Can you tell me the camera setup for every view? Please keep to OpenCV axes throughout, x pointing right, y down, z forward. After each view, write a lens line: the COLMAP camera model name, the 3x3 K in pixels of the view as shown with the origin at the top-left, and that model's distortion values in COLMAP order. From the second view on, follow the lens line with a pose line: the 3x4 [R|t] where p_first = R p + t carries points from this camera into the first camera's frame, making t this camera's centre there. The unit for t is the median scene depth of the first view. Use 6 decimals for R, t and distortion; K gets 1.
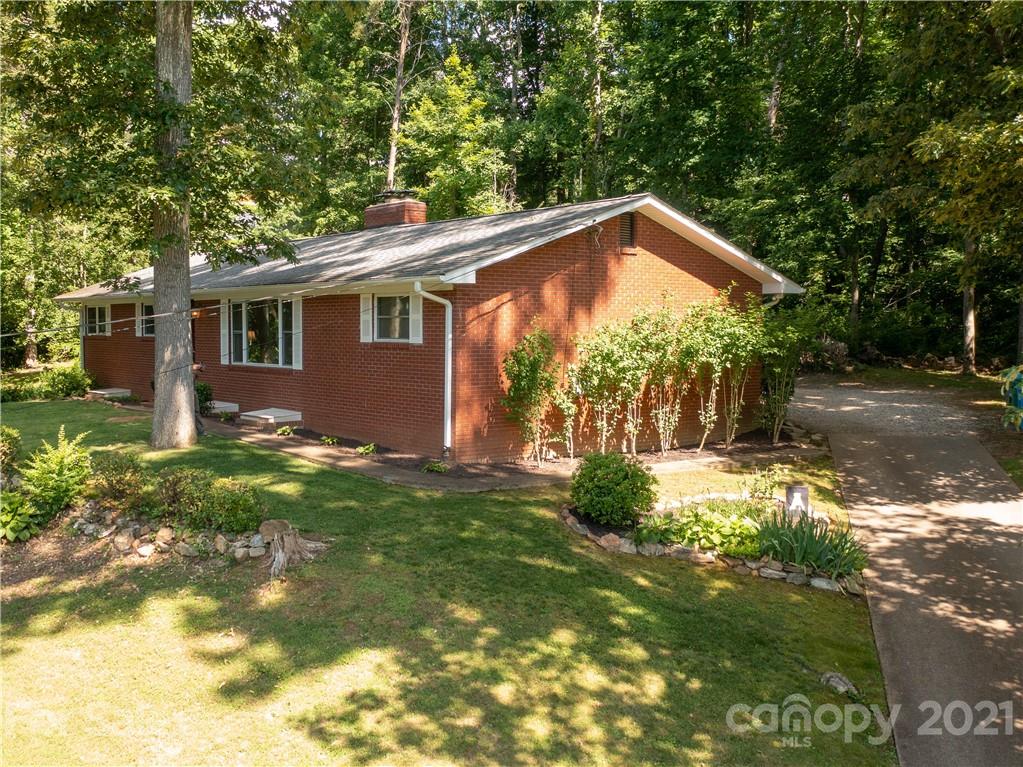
lens RADIAL K [[836.0, 0, 468.1], [0, 836.0, 362.6], [0, 0, 1]] dist [-0.014589, -0.004916]
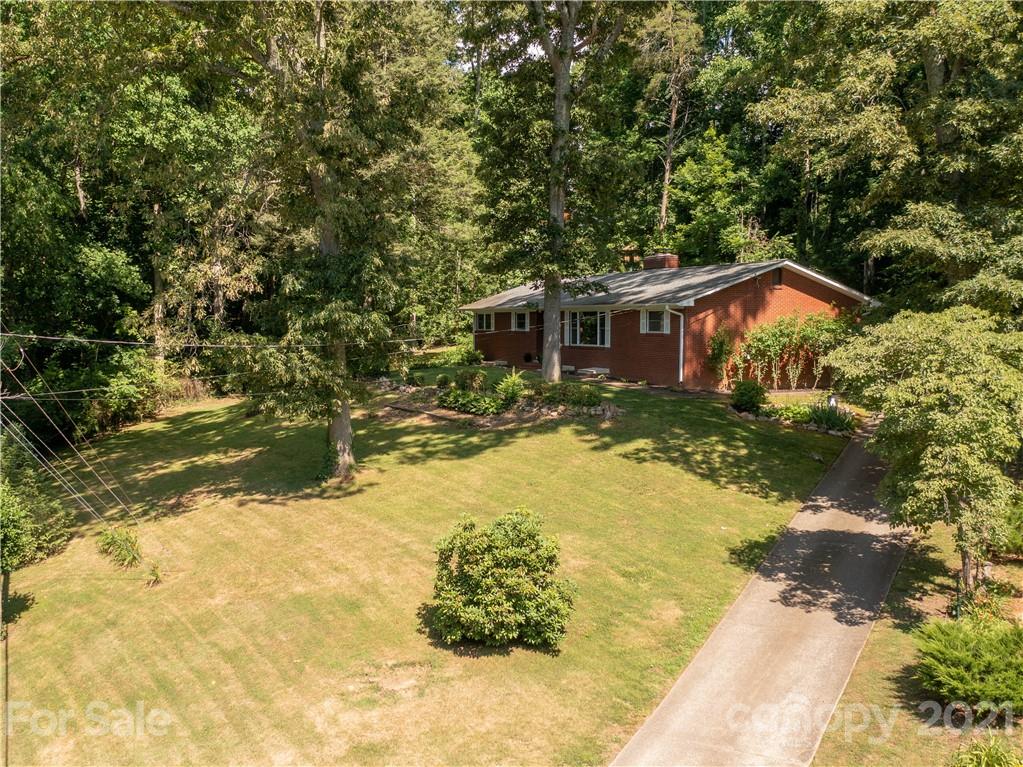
lens RADIAL K [[836.0, 0, 468.1], [0, 836.0, 362.6], [0, 0, 1]] dist [-0.014589, -0.004916]
pose [[0.946688, 0.013392, -0.321874, 0.148681], [-0.012478, 0.999910, 0.004904, 0.048744], [0.321911, -0.000626, 0.946770, -1.213354]]
